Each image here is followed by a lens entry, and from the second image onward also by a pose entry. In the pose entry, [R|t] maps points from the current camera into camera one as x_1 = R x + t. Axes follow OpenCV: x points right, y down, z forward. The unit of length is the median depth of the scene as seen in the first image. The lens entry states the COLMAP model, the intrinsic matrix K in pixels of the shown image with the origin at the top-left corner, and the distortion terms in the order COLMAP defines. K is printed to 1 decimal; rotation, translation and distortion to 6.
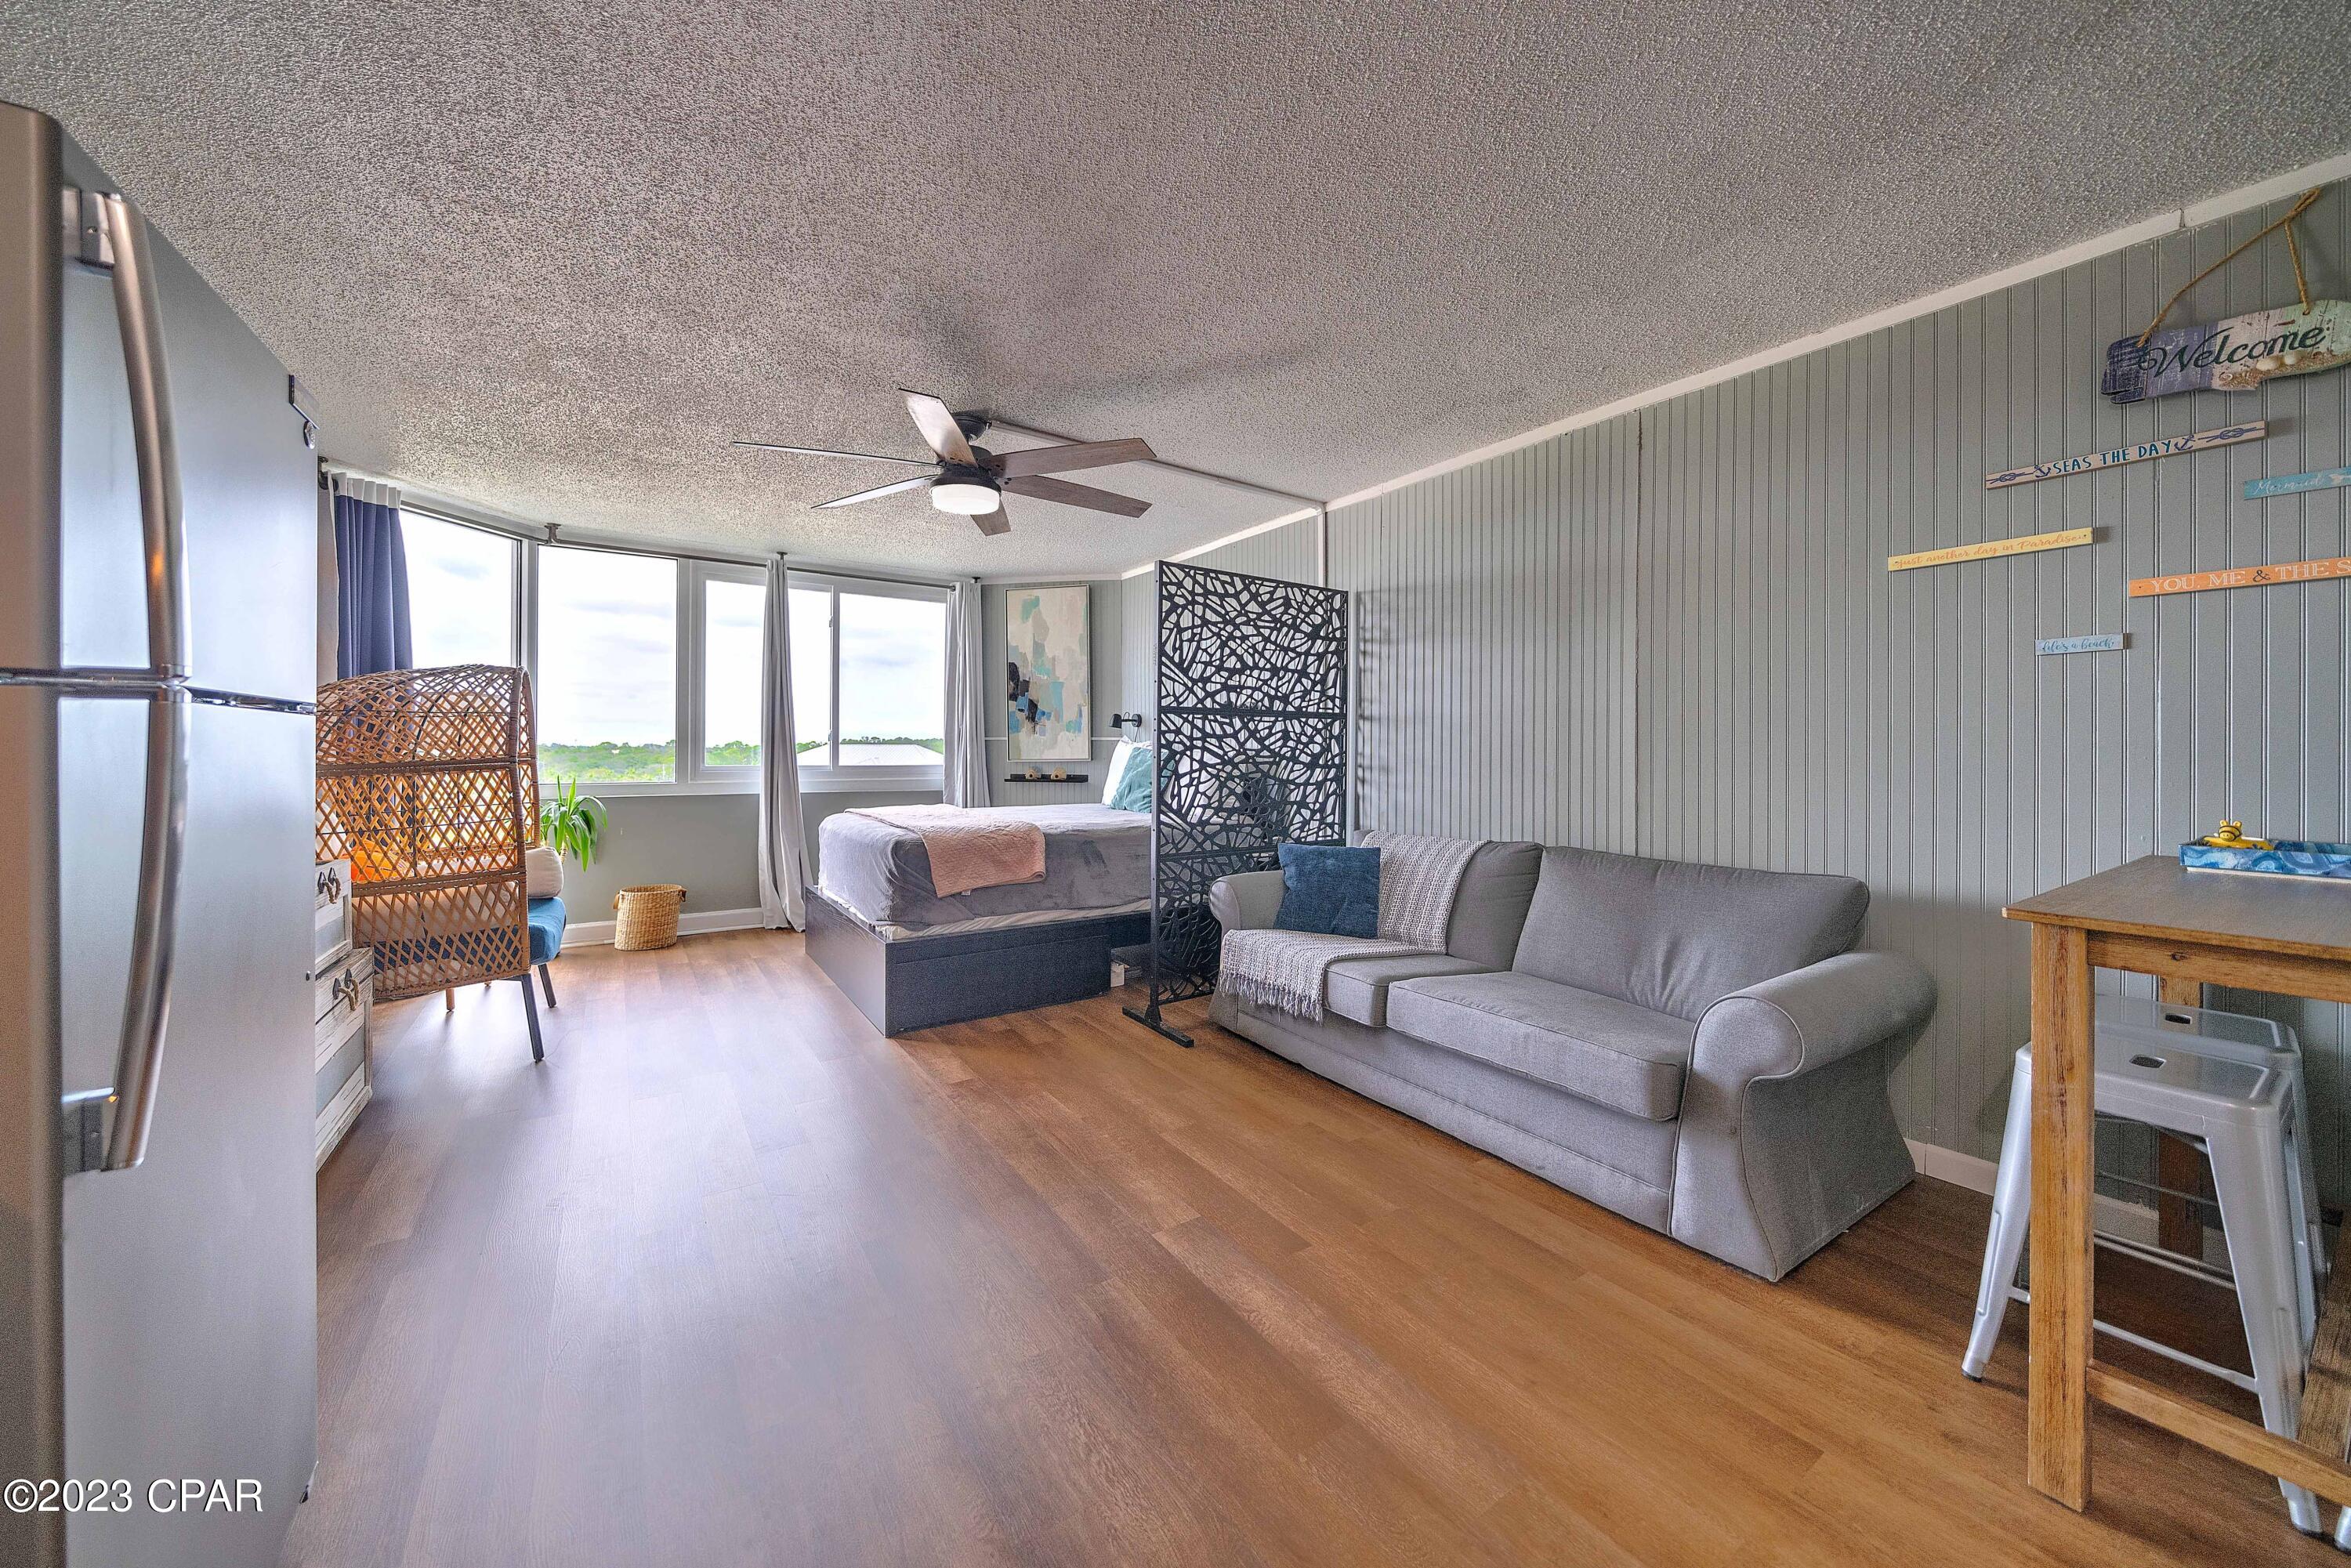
lens RADIAL K [[835.7, 0, 1199.1], [0, 835.7, 754.2], [0, 0, 1]] dist [0.000328, 0.000038]
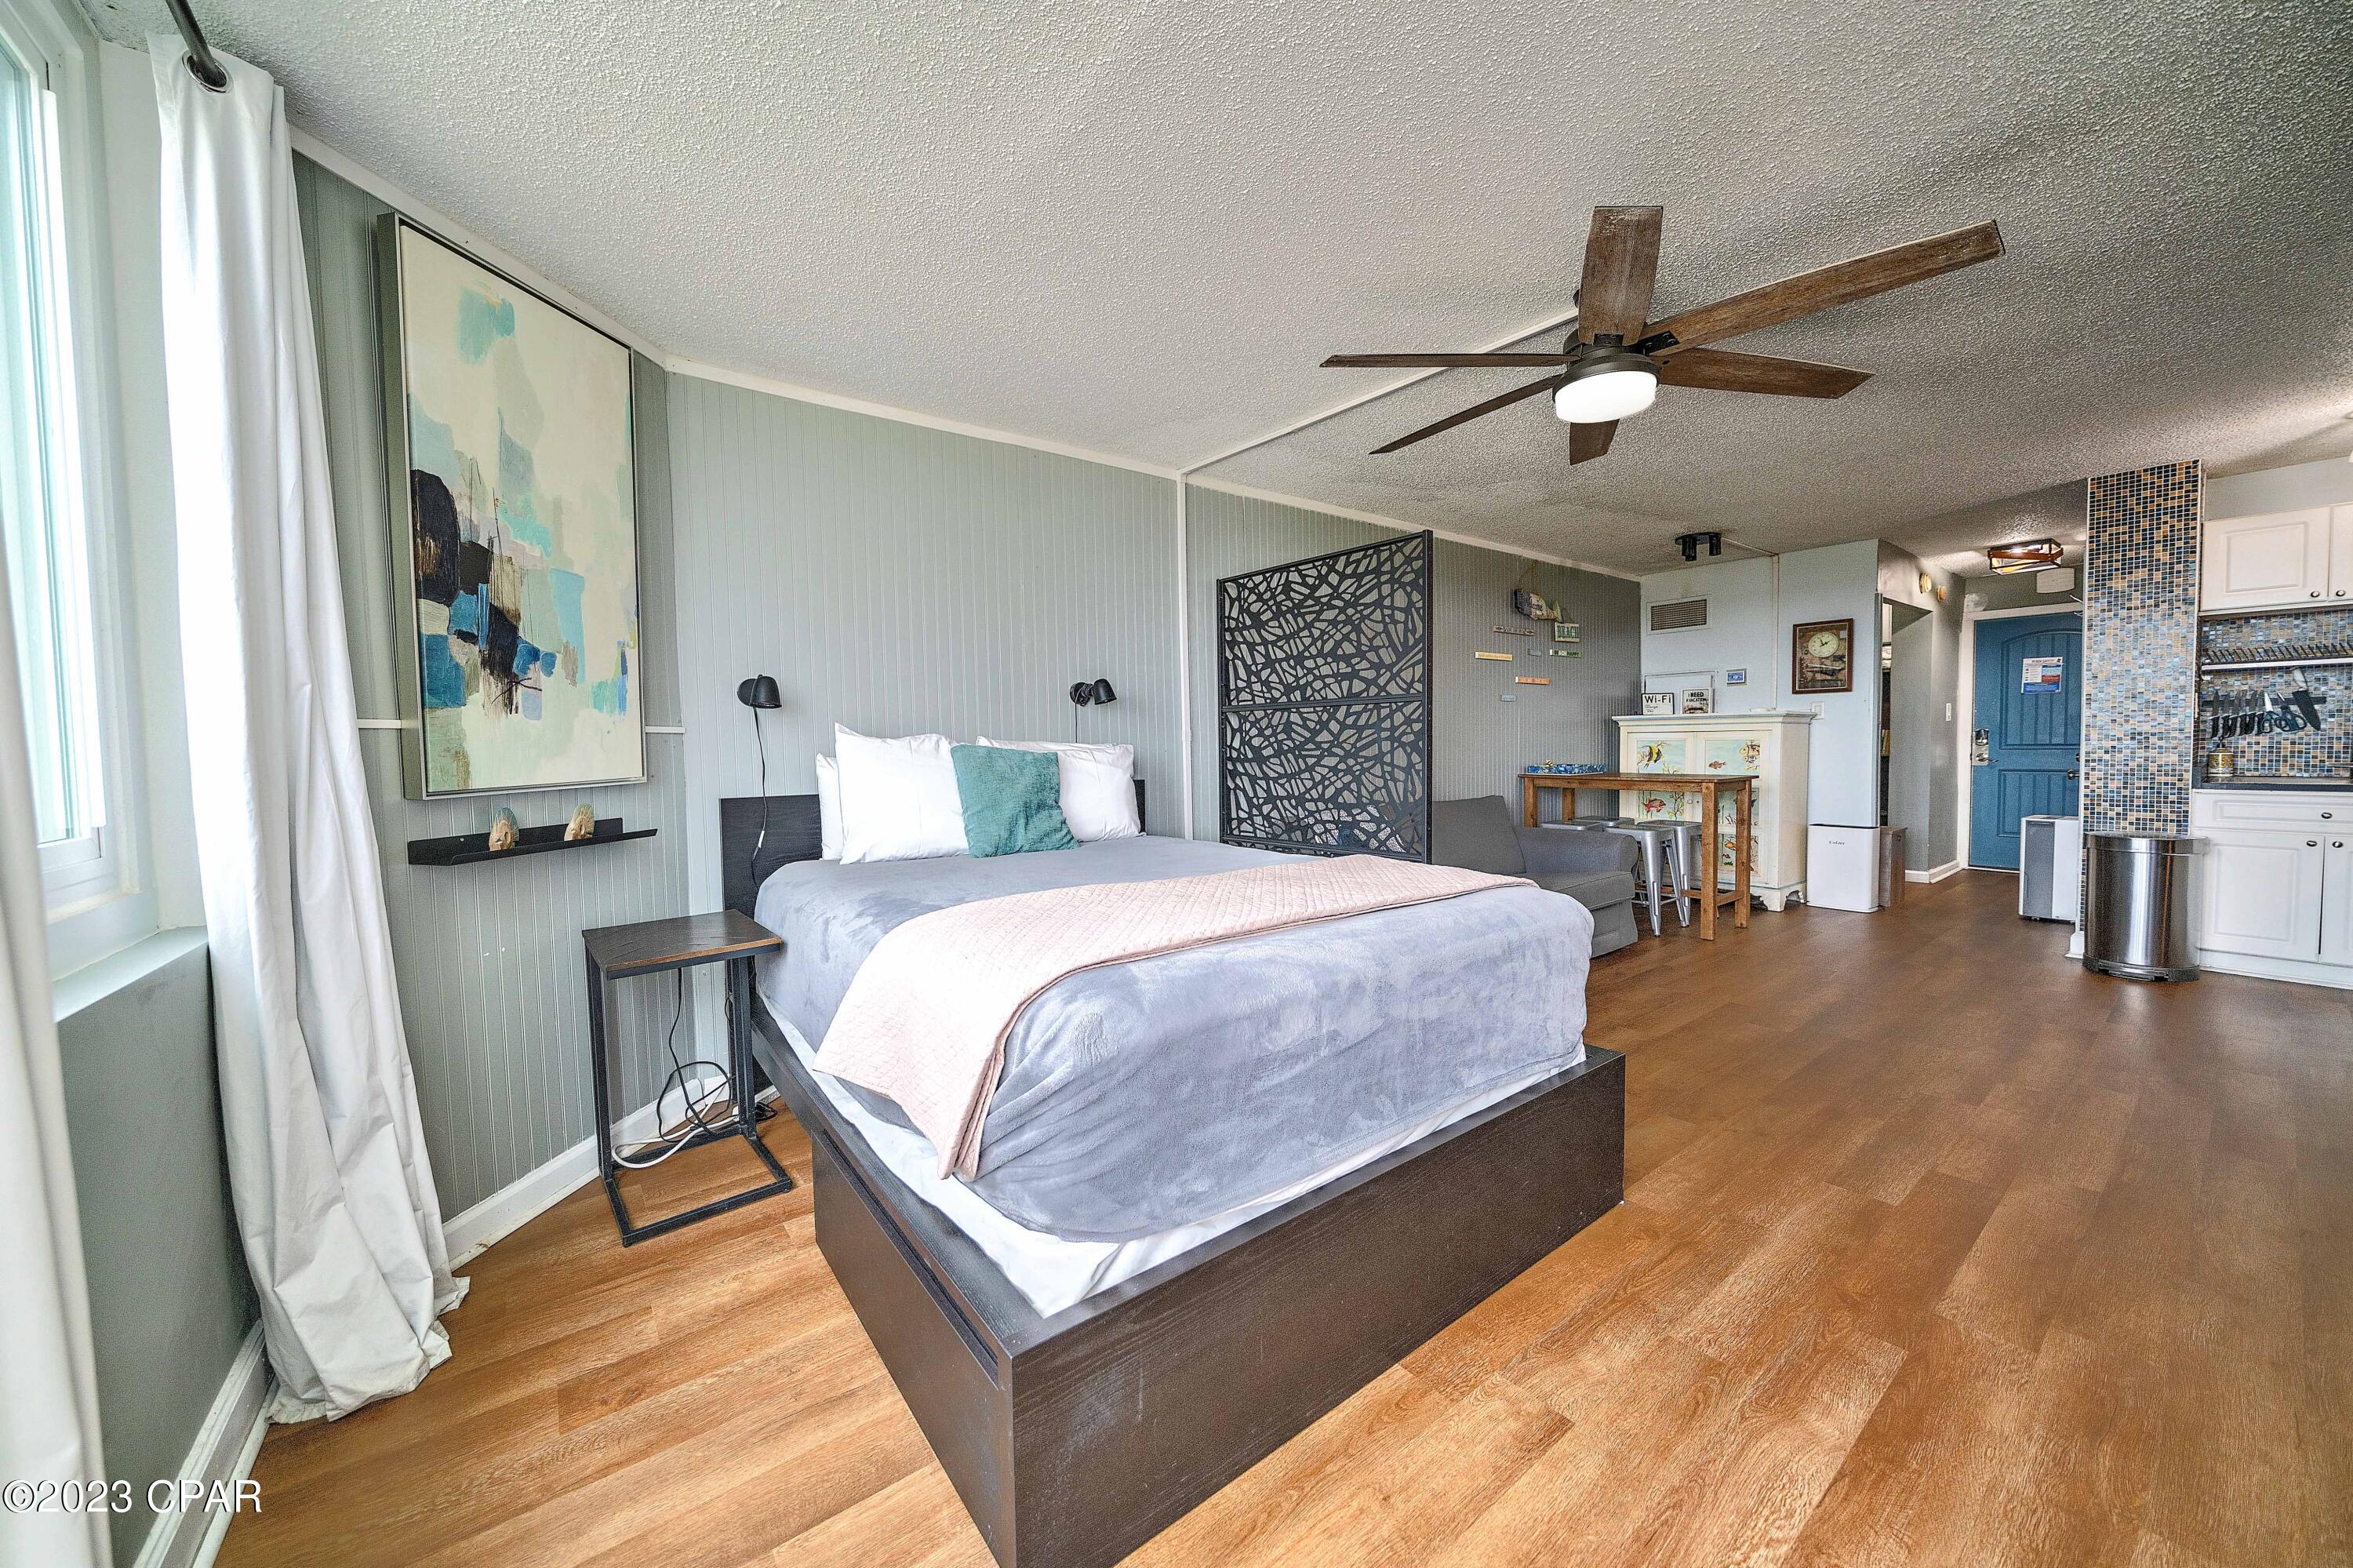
lens RADIAL K [[839.9, 0, 1171.2], [0, 839.9, 779.6], [0, 0, 1]] dist [-0.000474, 0.000018]
pose [[-0.020181, -0.045368, 0.998766, -0.848671], [0.023005, 0.998684, 0.045829, -0.010285], [-0.999532, 0.023902, -0.019111, 1.164513]]
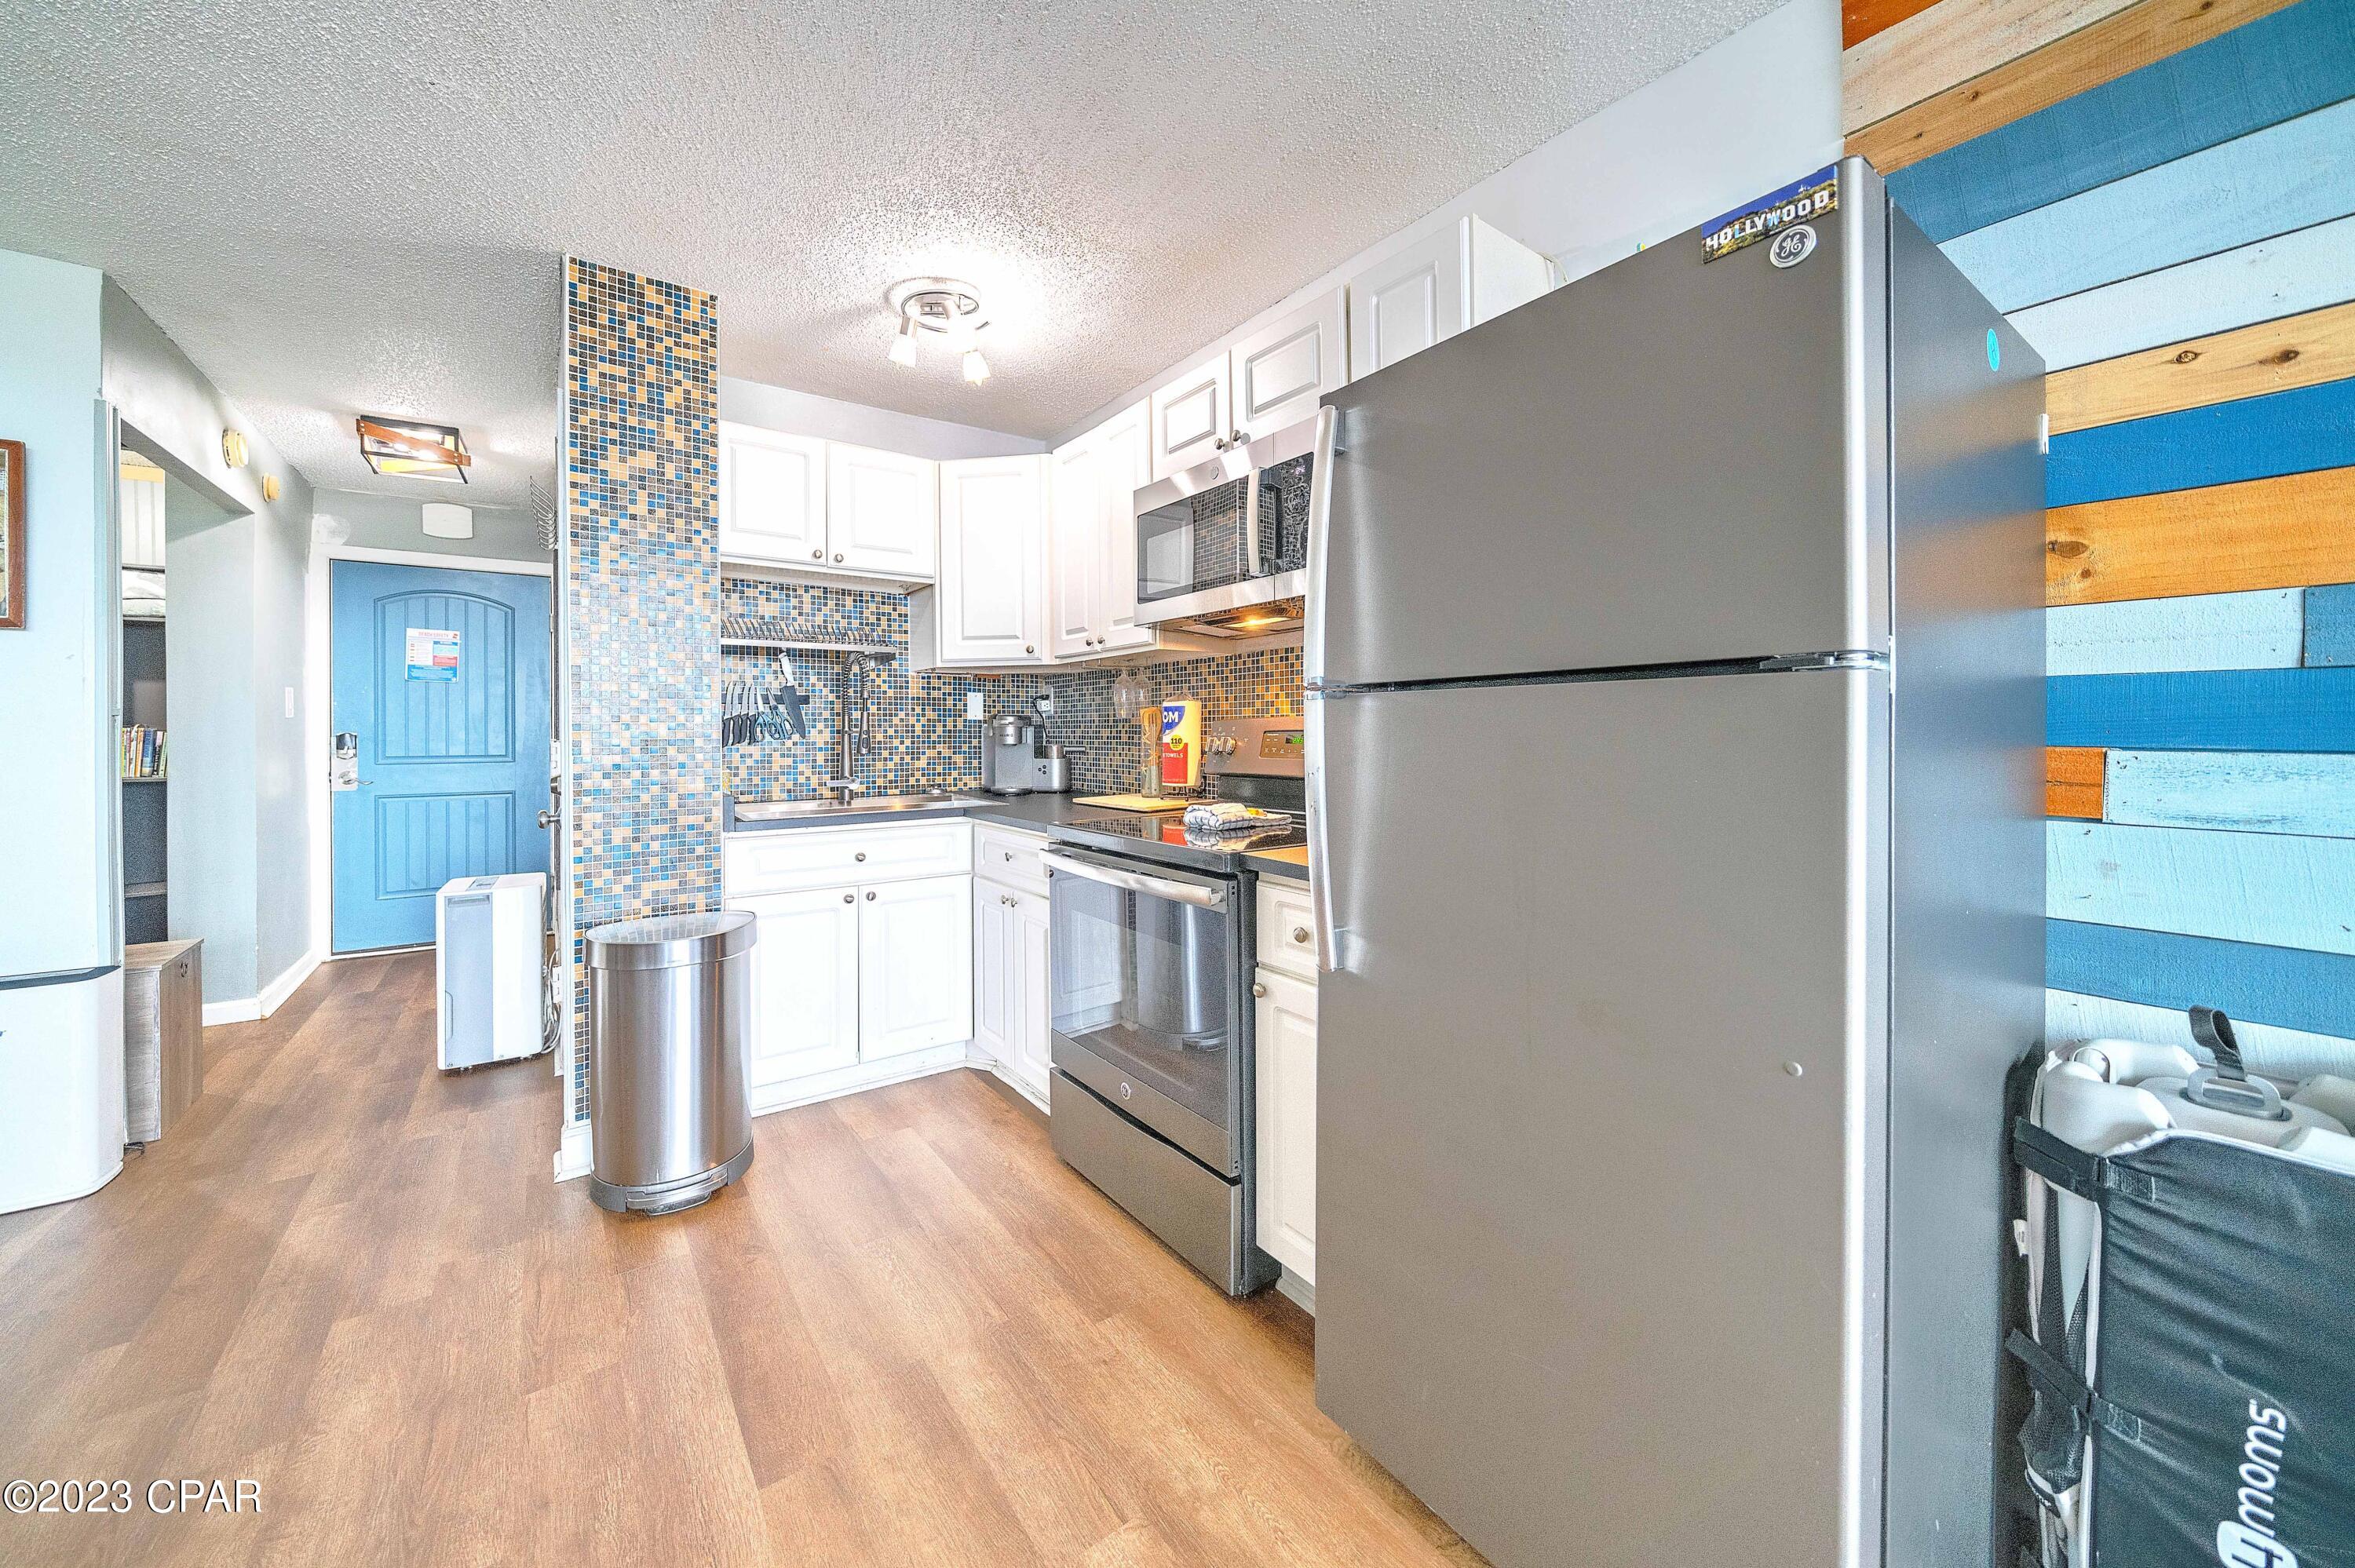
lens RADIAL K [[877.6, 0, 1207.8], [0, 877.6, 729.2], [0, 0, 1]] dist [-0.001261, -0.000251]
pose [[-0.999981, 0.001514, -0.005961, -0.211162], [0.001497, 0.999995, 0.002944, -0.001713], [0.005965, 0.002935, -0.999978, 0.555492]]
